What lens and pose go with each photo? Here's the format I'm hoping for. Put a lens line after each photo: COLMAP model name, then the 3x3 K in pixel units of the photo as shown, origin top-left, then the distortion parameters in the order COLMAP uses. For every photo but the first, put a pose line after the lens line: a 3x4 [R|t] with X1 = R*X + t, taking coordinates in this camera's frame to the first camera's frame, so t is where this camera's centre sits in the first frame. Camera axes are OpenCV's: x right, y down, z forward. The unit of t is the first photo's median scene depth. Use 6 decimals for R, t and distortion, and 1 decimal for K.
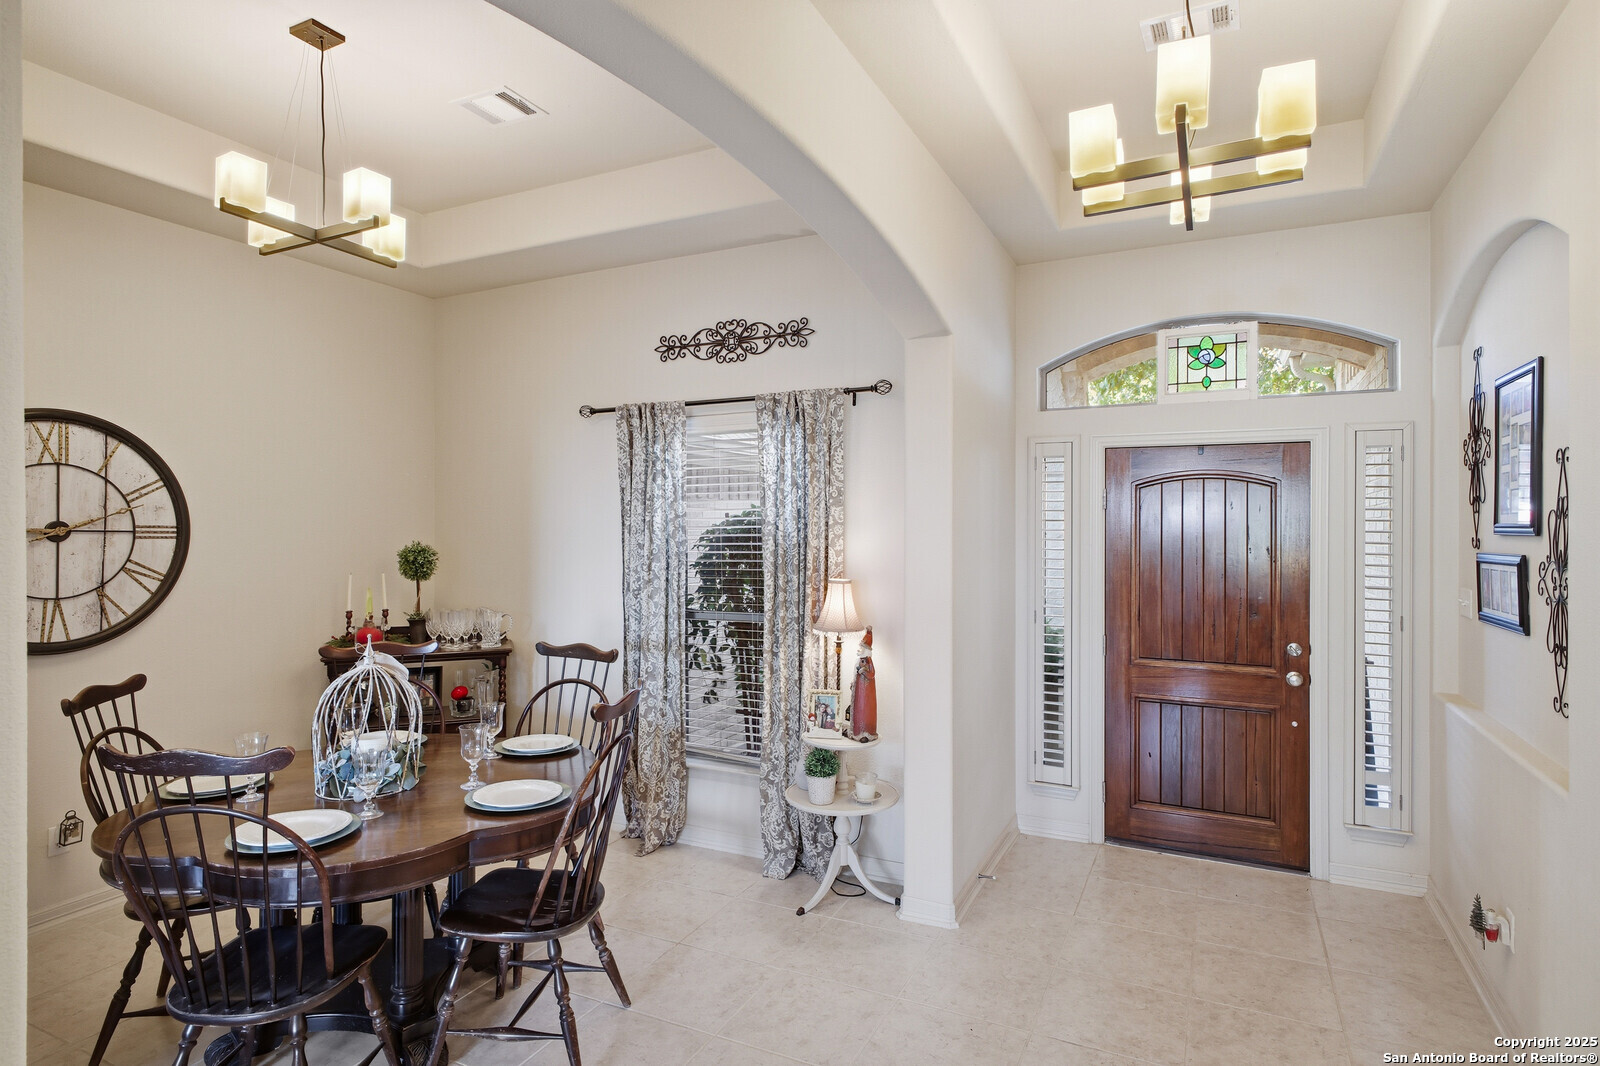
lens RADIAL K [[871.0, 0, 798.1], [0, 871.0, 533.9], [0, 0, 1]] dist [0.011867, 0.001968]
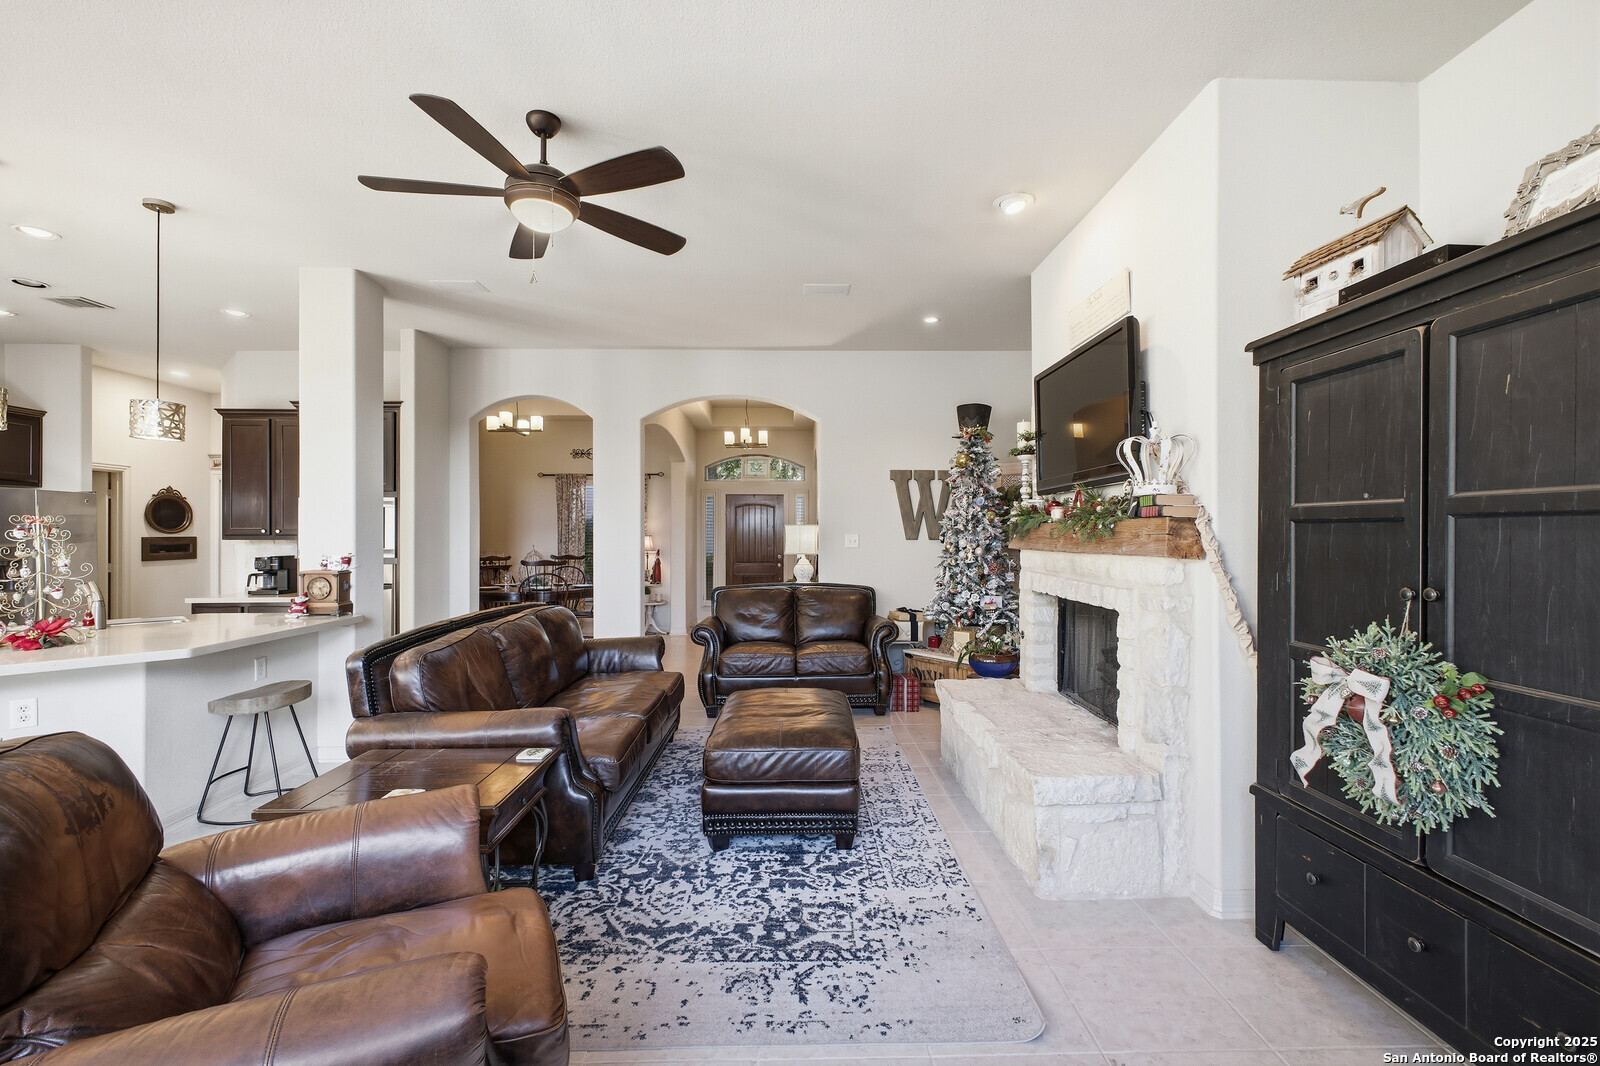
lens RADIAL K [[698.7, 0, 803.8], [0, 698.7, 534.5], [0, 0, 1]] dist [0.002015, 0.000886]
pose [[0.887878, -0.001978, 0.460075, -0.573099], [0.011744, 0.999762, -0.018365, 0.097967], [-0.459929, 0.021709, 0.887690, -1.409617]]
